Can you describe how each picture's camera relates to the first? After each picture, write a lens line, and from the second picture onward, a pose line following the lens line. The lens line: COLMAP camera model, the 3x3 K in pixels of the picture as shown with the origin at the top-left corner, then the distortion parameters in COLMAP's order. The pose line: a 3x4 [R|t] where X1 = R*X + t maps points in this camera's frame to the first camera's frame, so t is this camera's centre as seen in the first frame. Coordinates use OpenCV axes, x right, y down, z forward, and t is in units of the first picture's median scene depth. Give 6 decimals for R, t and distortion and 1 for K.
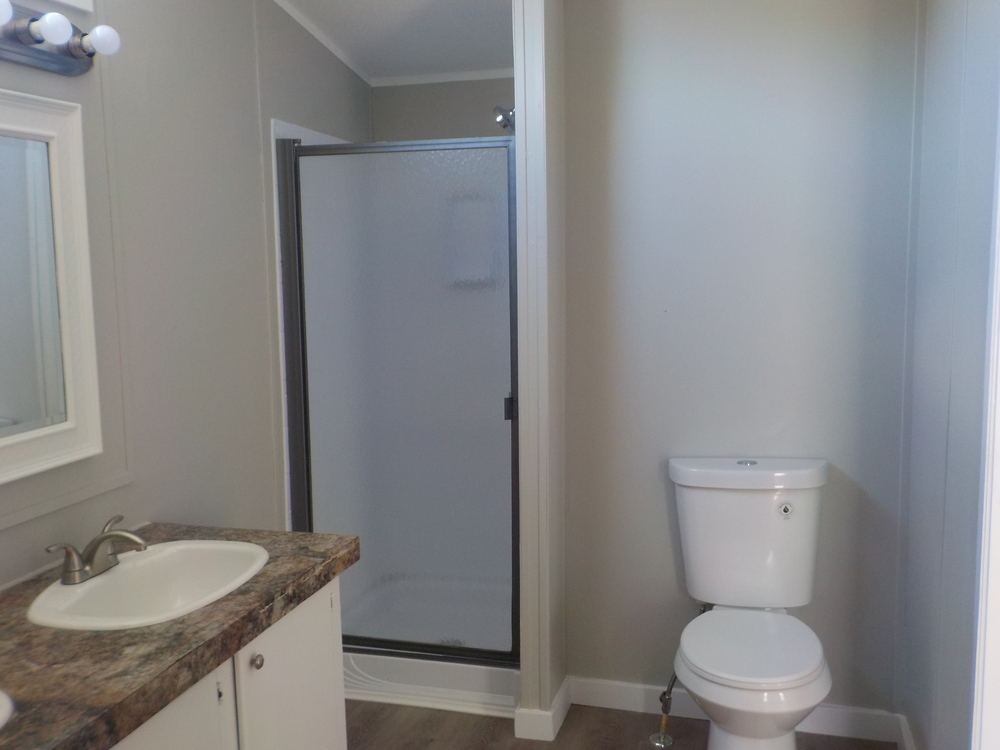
lens RADIAL K [[937.4, 0, 507.2], [0, 937.4, 372.5], [0, 0, 1]] dist [0.021087, 0.009117]
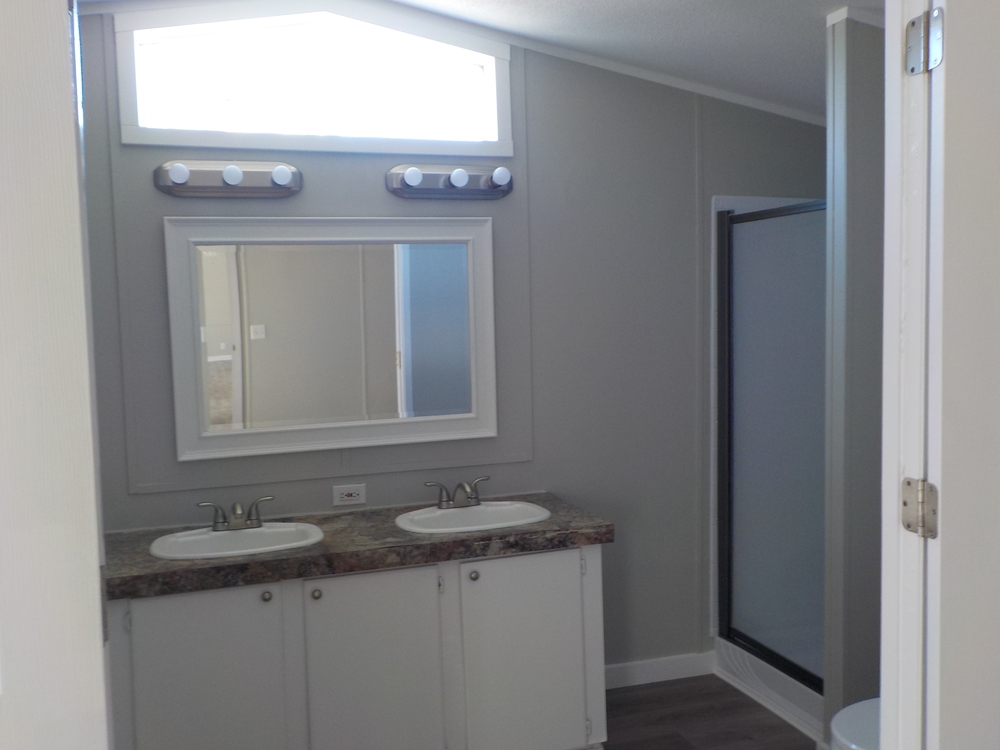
lens RADIAL K [[937.4, 0, 507.2], [0, 937.4, 372.5], [0, 0, 1]] dist [0.021087, 0.009117]
pose [[0.559361, 0.061057, -0.826673, 0.983302], [-0.088329, 0.995996, 0.013796, -0.049190], [0.824205, 0.065302, 0.562514, 0.151476]]
